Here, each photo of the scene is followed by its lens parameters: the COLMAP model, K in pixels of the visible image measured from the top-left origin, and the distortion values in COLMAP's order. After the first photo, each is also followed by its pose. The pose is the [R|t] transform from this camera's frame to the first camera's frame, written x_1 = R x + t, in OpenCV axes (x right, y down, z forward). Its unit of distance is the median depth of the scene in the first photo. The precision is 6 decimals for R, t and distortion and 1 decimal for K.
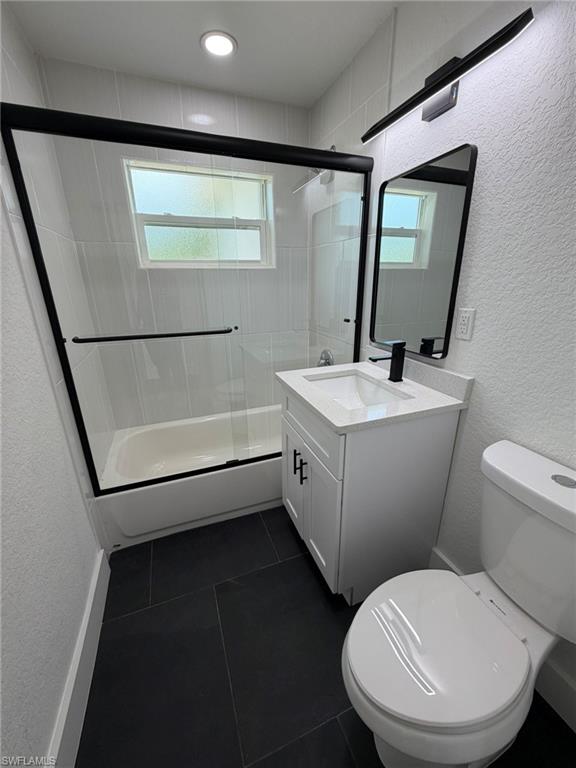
lens RADIAL K [[305.9, 0, 289.2], [0, 305.9, 383.3], [0, 0, 1]] dist [0.001558, -0.000209]
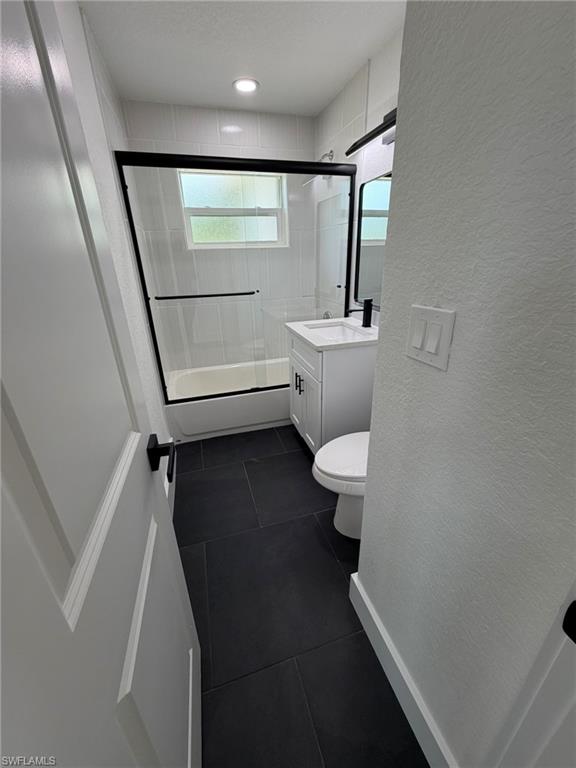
lens RADIAL K [[305.9, 0, 289.2], [0, 305.9, 383.3], [0, 0, 1]] dist [0.001558, -0.000209]
pose [[0.997086, 0.015080, -0.074776, 0.078220], [-0.009795, 0.997460, 0.070550, 0.131142], [0.075650, -0.069612, 0.994702, -0.400311]]
